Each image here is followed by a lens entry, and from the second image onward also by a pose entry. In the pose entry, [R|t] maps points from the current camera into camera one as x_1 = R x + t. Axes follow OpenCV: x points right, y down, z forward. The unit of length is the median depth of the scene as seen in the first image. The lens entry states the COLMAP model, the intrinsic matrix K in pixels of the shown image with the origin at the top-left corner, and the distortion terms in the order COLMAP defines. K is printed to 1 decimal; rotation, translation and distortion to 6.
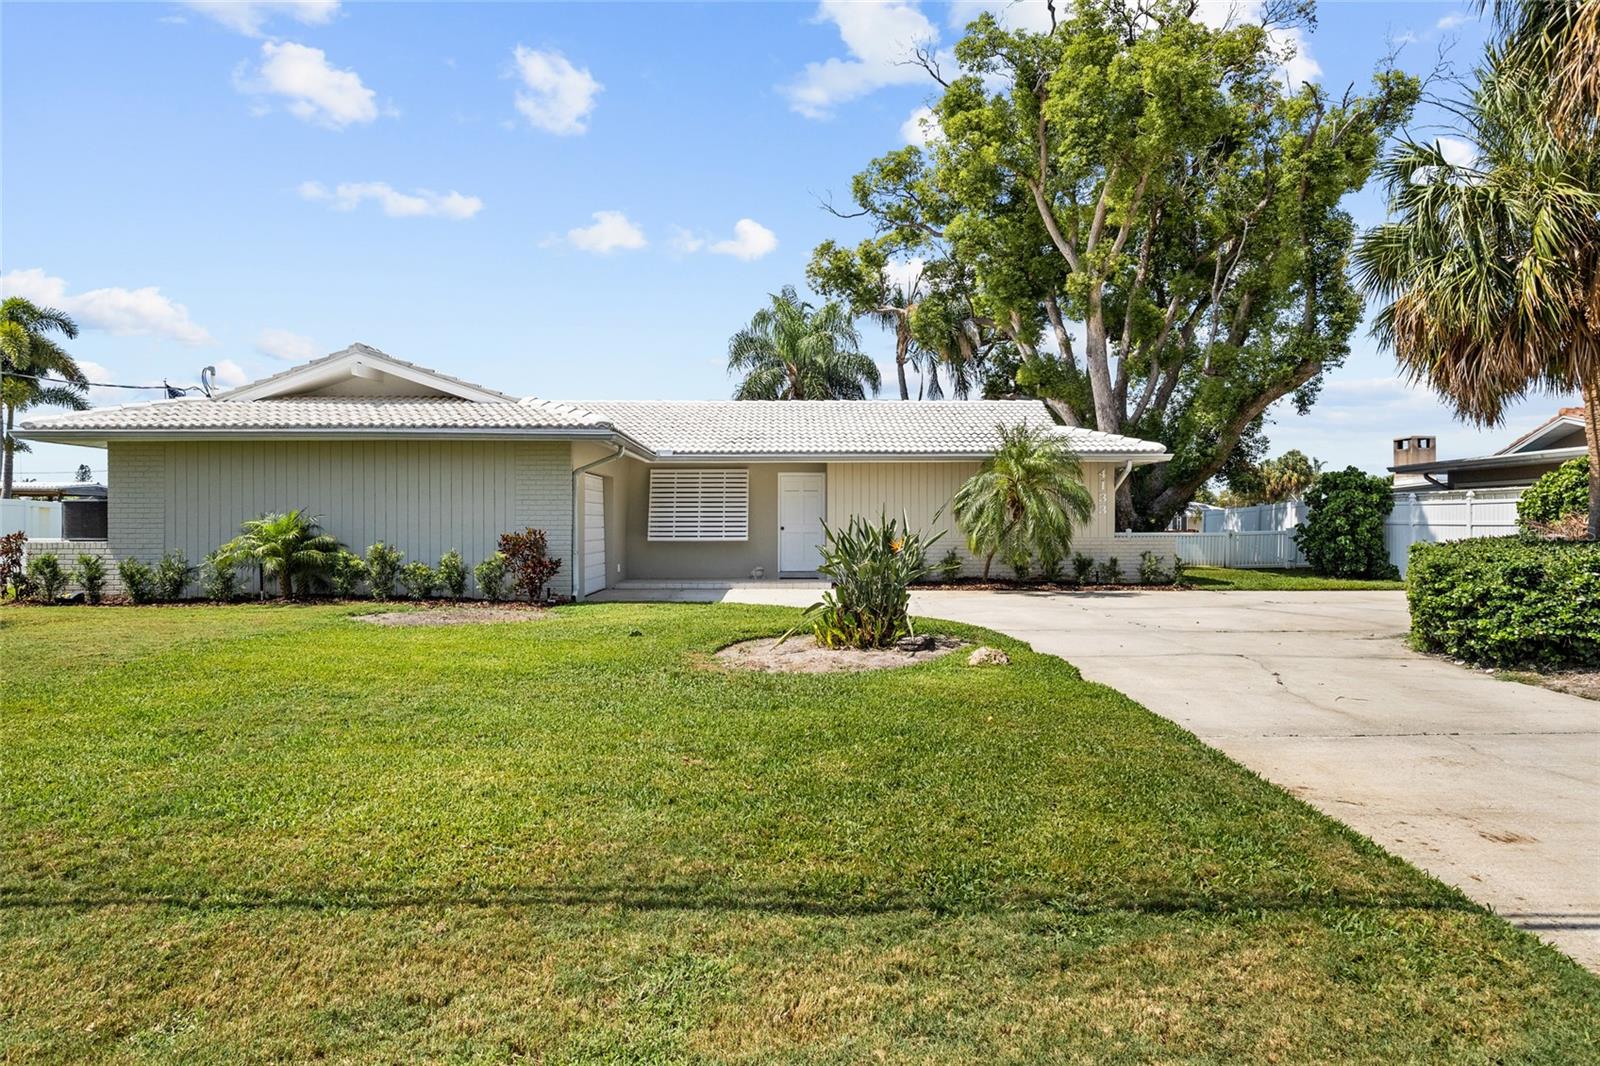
lens RADIAL K [[1037.8, 0, 799.4], [0, 1037.8, 533.0], [0, 0, 1]] dist [0.039118, 0.001376]
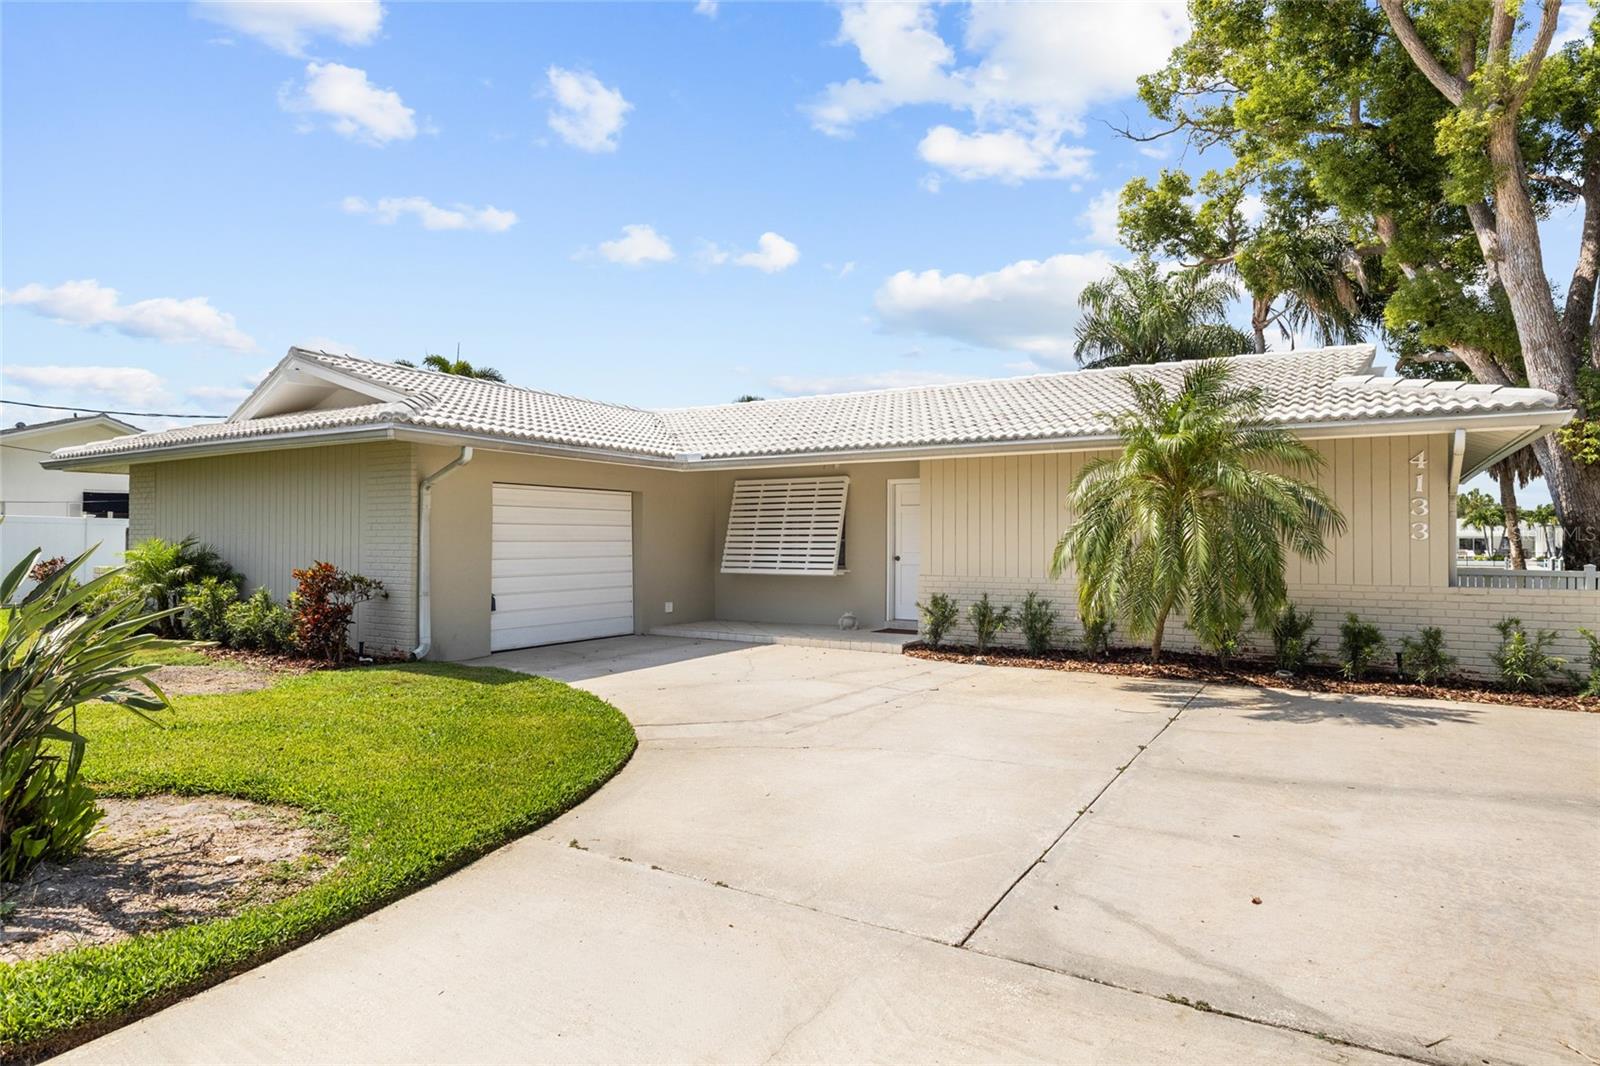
lens RADIAL K [[913.9, 0, 797.8], [0, 913.9, 529.3], [0, 0, 1]] dist [-0.001601, 0.000623]
pose [[0.841180, -0.004110, -0.540740, 0.282874], [-0.005522, 0.999854, -0.016189, -0.014650], [0.540728, 0.016604, 0.841034, 0.470126]]
